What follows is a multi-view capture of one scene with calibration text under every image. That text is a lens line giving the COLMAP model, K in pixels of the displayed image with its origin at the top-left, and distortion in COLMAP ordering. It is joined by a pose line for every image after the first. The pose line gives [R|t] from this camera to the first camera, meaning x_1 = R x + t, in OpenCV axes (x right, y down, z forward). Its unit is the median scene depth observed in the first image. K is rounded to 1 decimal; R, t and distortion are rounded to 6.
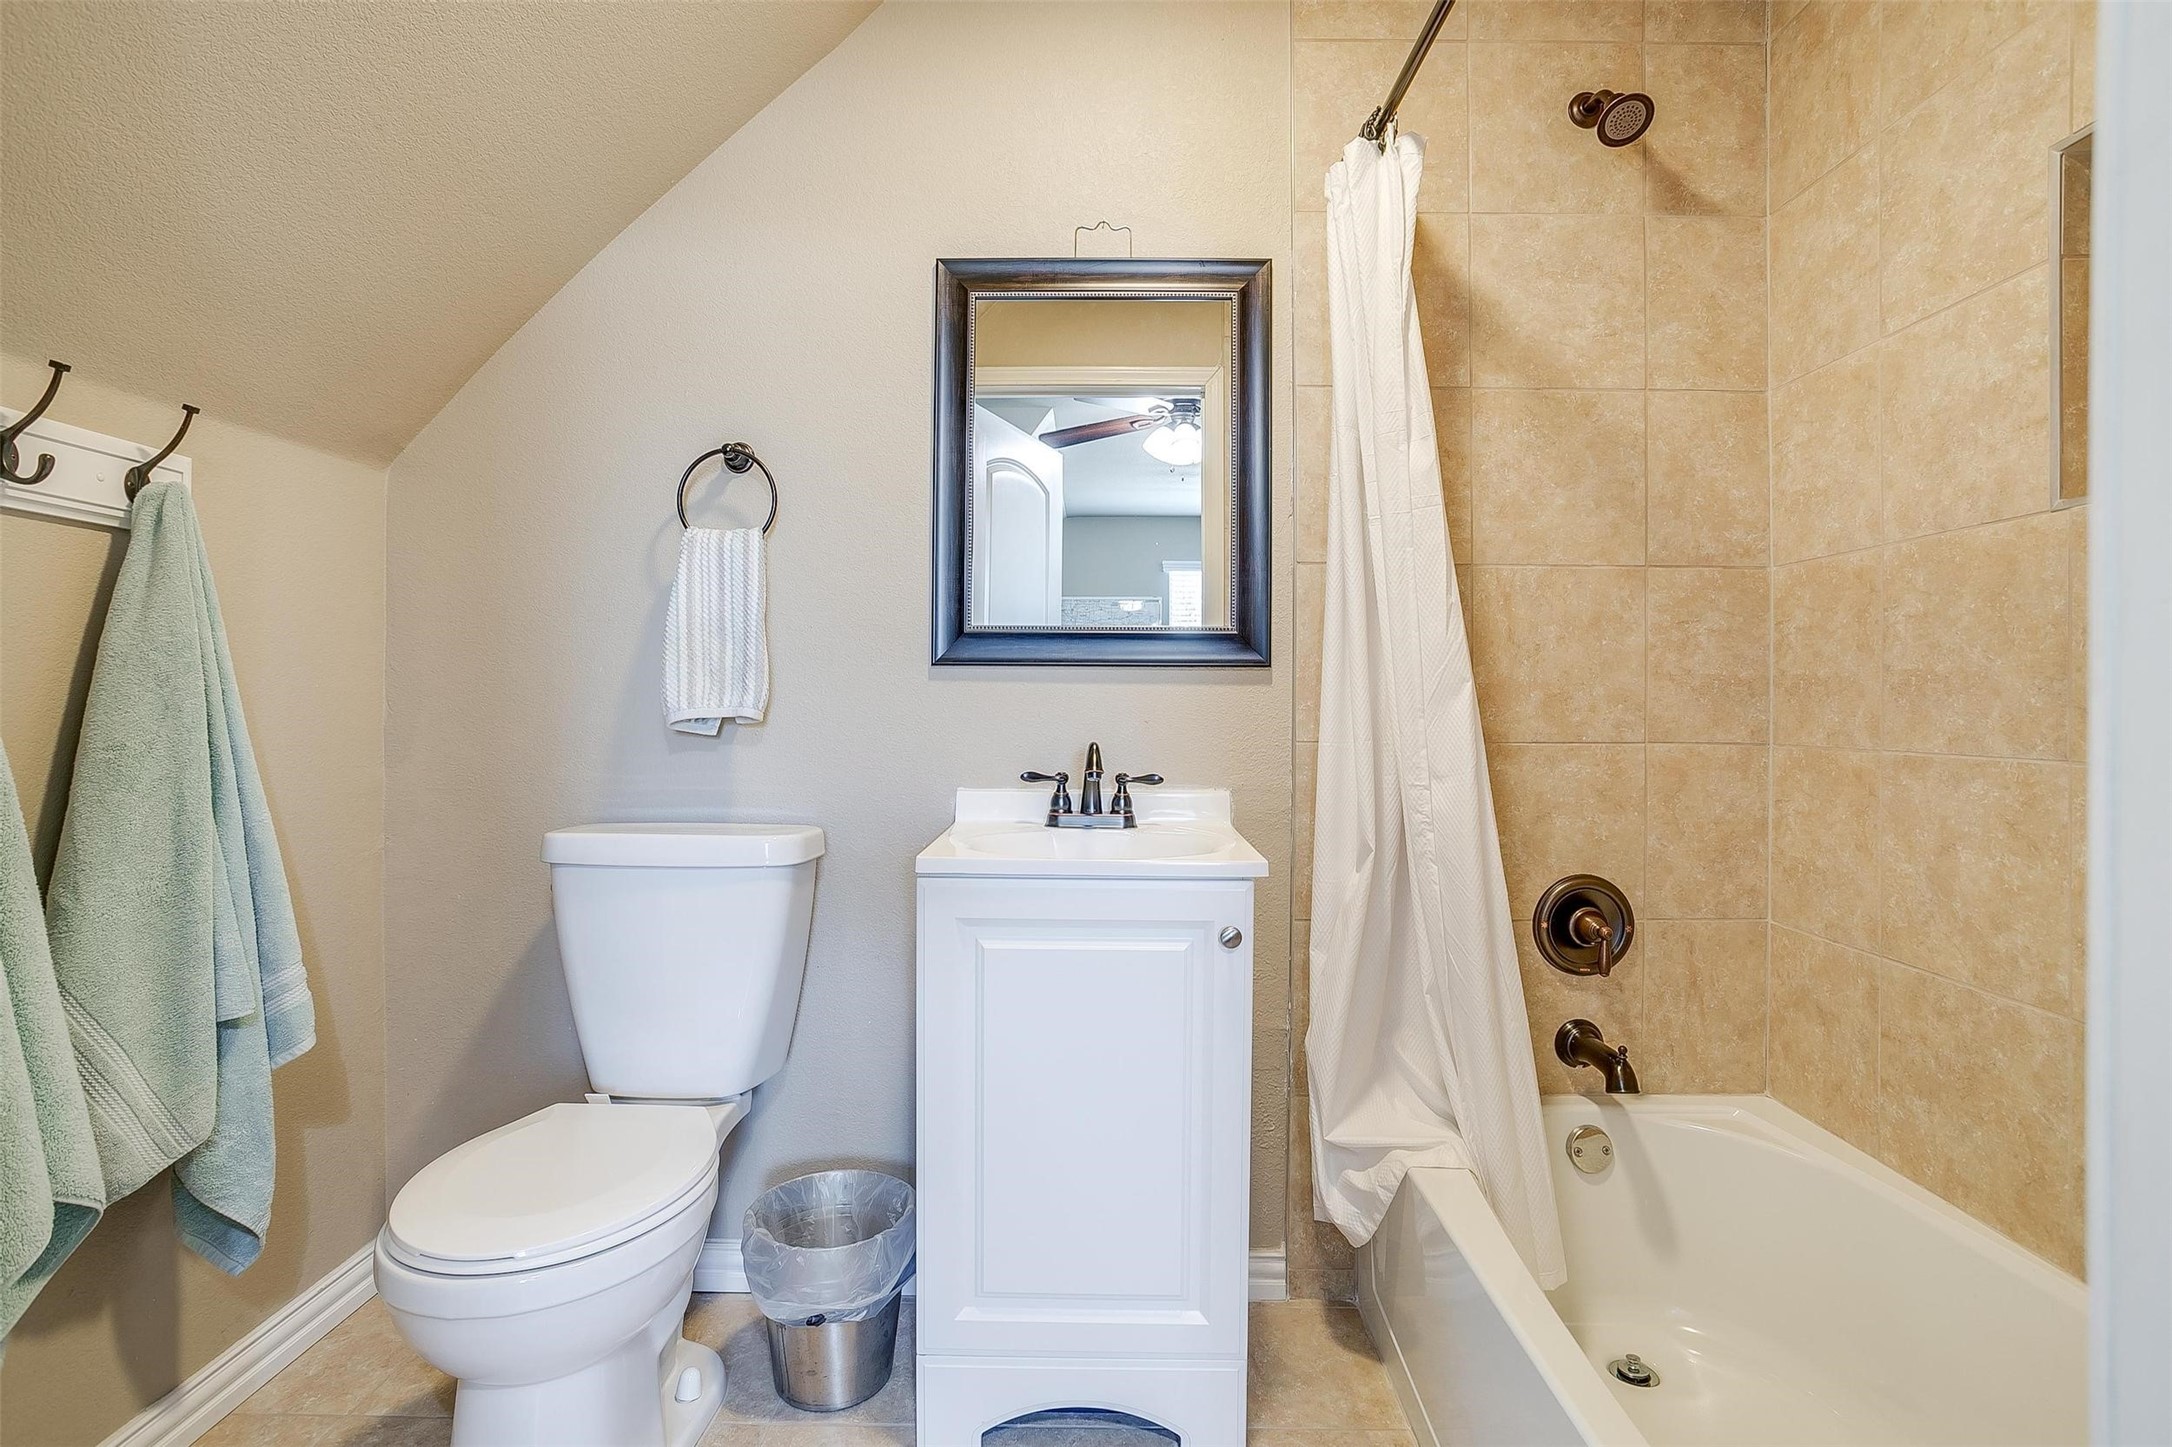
lens RADIAL K [[1059.5, 0, 1078.3], [0, 1059.5, 719.3], [0, 0, 1]] dist [-0.048134, 0.022860]
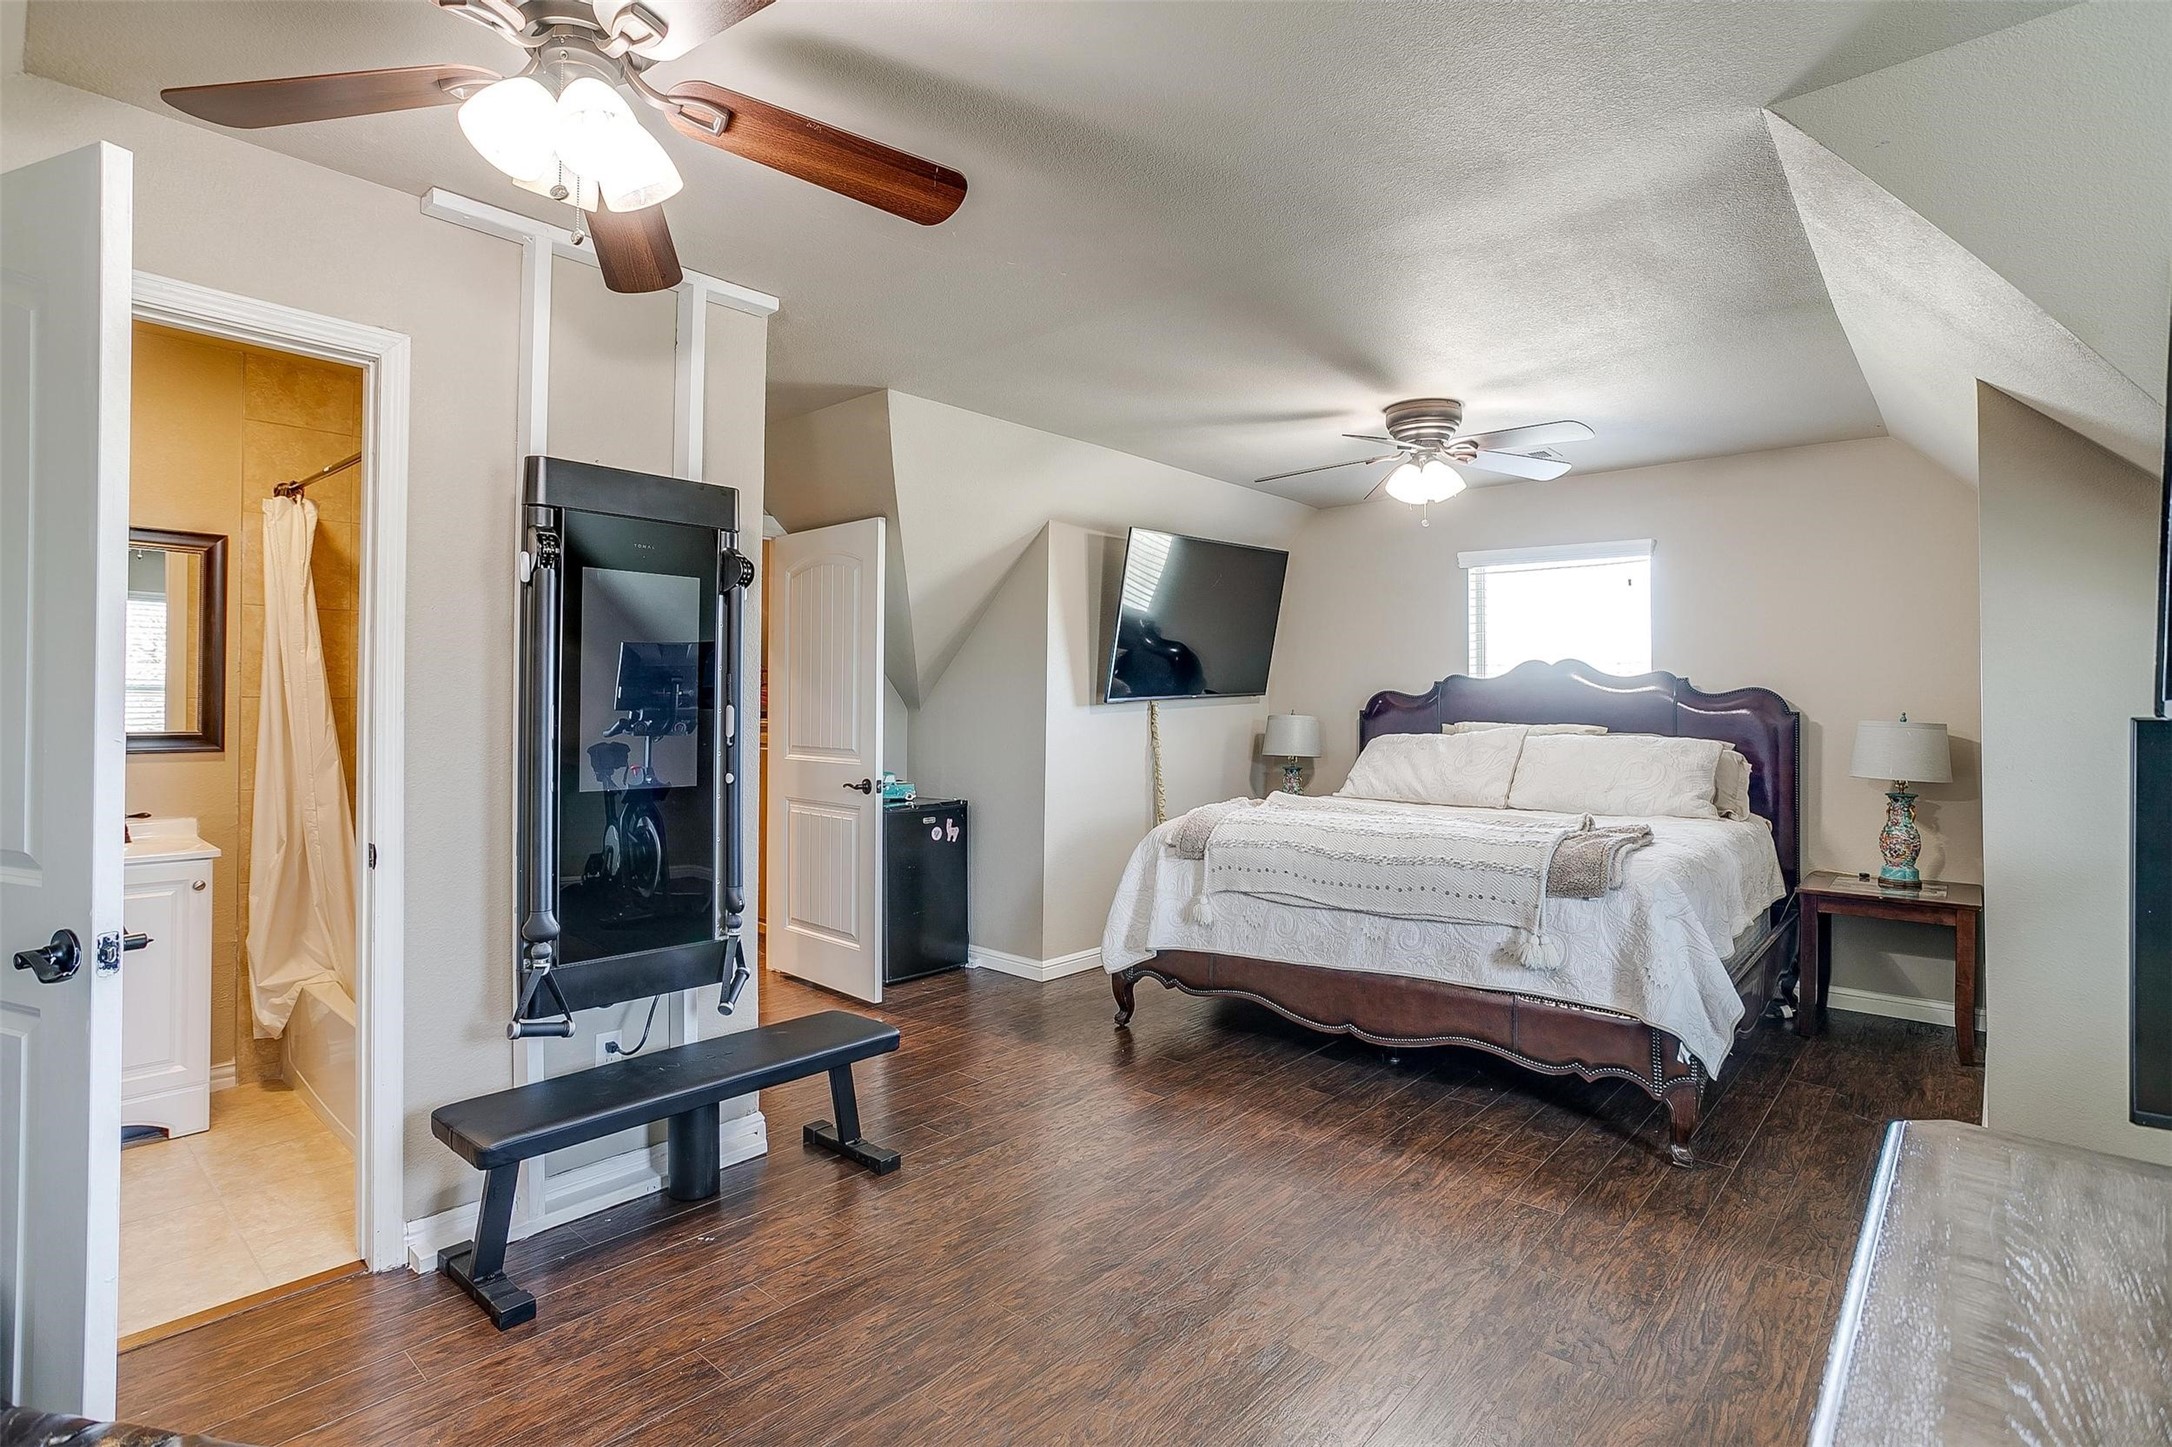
lens RADIAL K [[1059.5, 0, 1107.0], [0, 1059.5, 716.0], [0, 0, 1]] dist [-0.048134, 0.022860]
pose [[0.638407, 0.003948, 0.769689, -0.251454], [0.001552, 0.999978, -0.006417, -0.106265], [-0.769698, 0.005292, 0.638387, -1.495442]]
